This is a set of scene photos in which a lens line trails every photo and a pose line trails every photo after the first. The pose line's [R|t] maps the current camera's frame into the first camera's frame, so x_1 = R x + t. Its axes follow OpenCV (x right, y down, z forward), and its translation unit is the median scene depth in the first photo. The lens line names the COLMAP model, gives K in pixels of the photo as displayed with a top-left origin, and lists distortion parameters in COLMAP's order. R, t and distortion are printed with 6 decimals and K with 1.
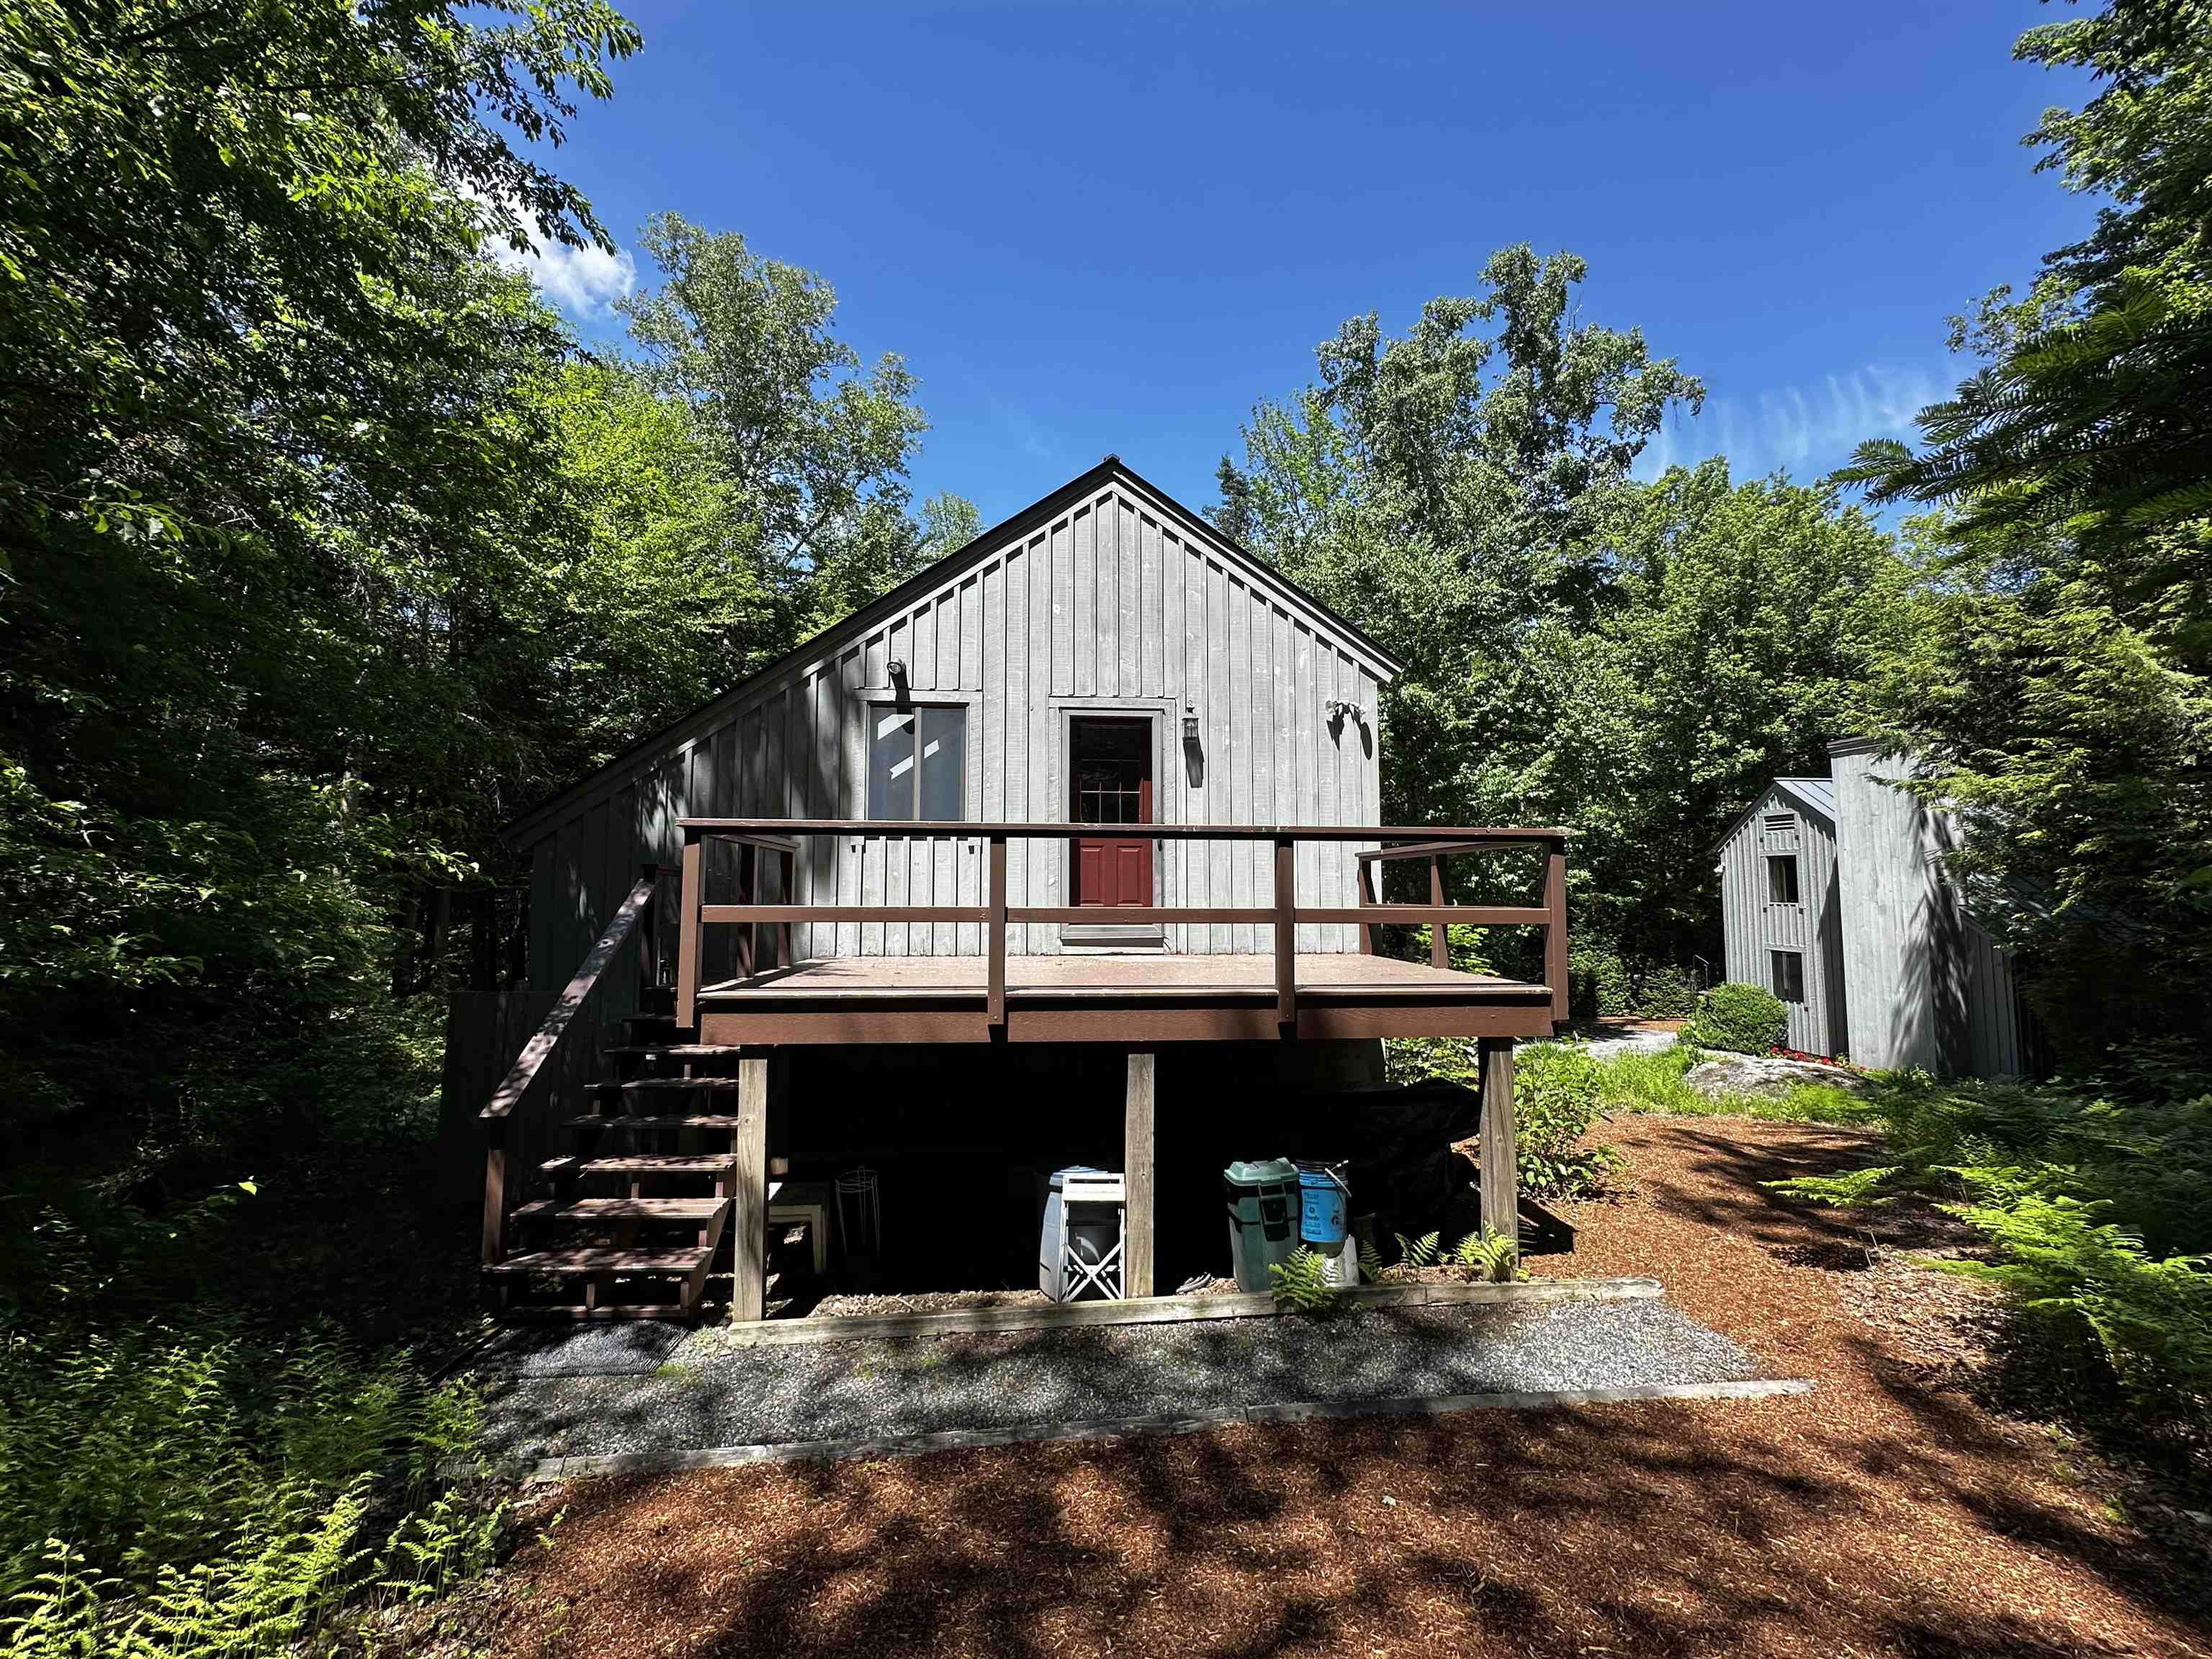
lens RADIAL K [[890.4, 0, 1106.0], [0, 890.4, 829.5], [0, 0, 1]] dist [-0.000435, -0.000085]
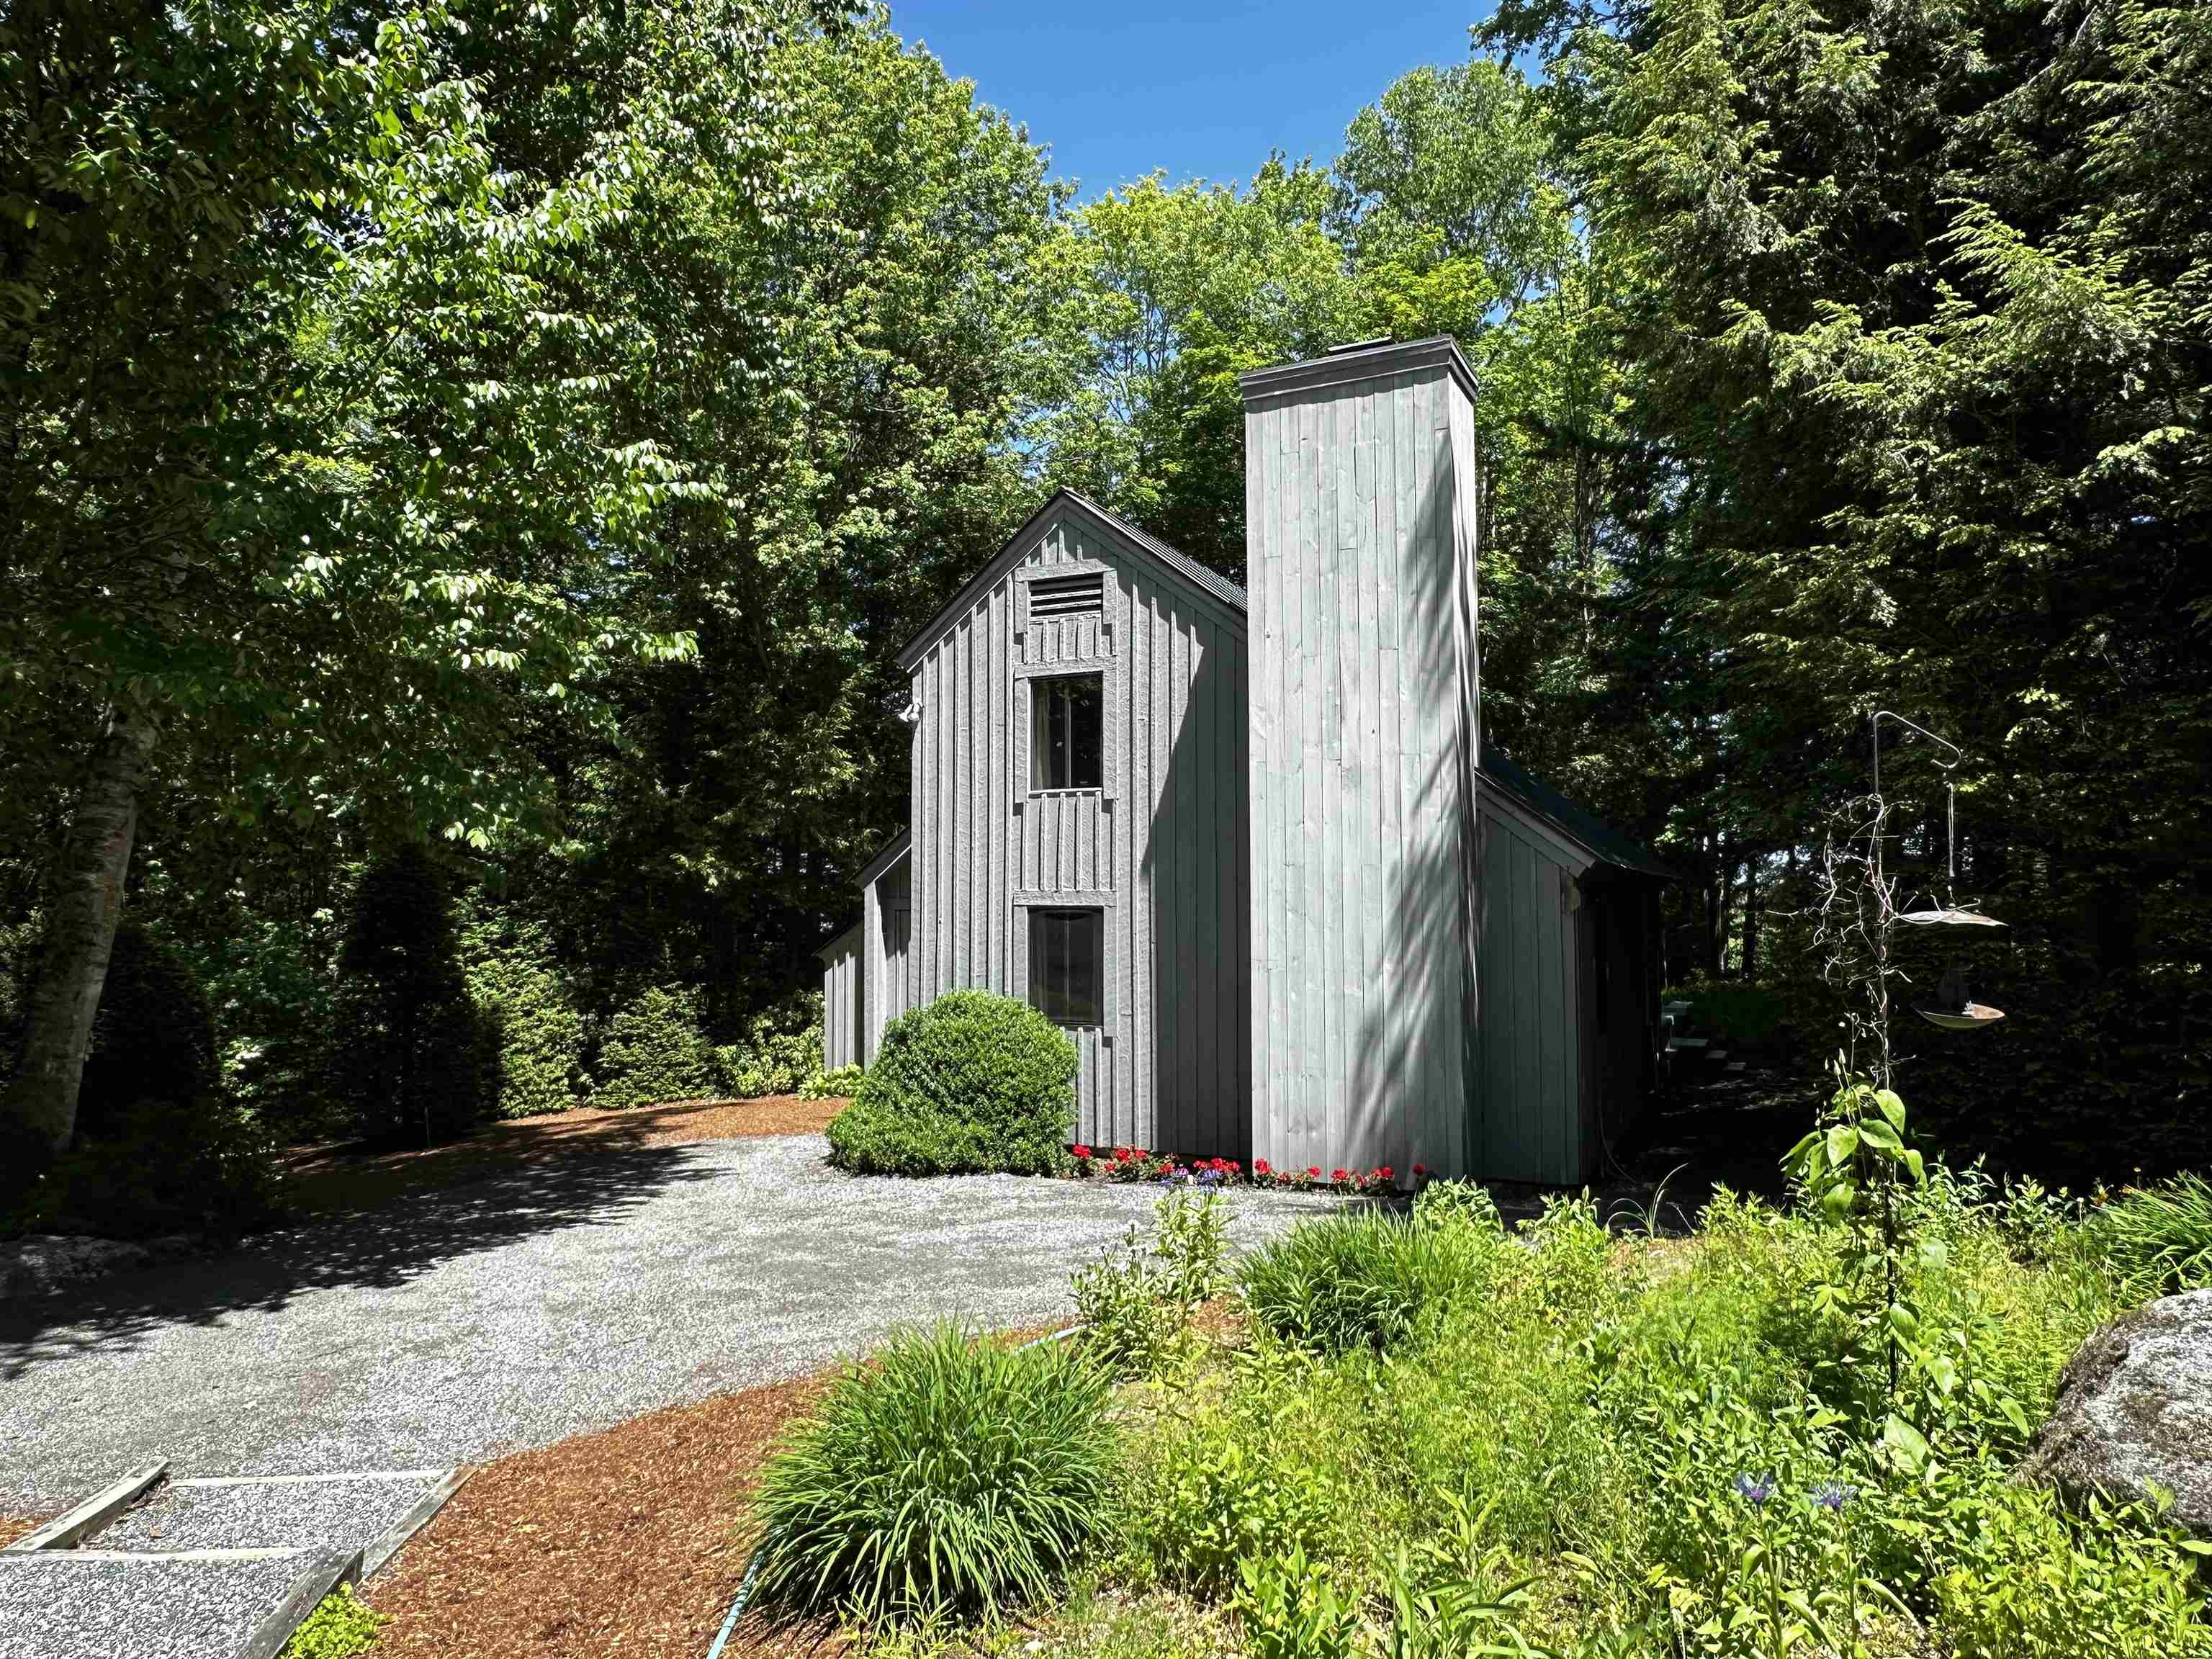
lens RADIAL K [[1494.6, 0, 1106.0], [0, 1494.6, 829.5], [0, 0, 1]] dist [0.051699, 0.000128]
pose [[0.565793, 0.050516, 0.822998, 0.208988], [-0.062047, 0.997900, -0.018596, 0.113175], [-0.822210, -0.040543, 0.567739, 0.597879]]
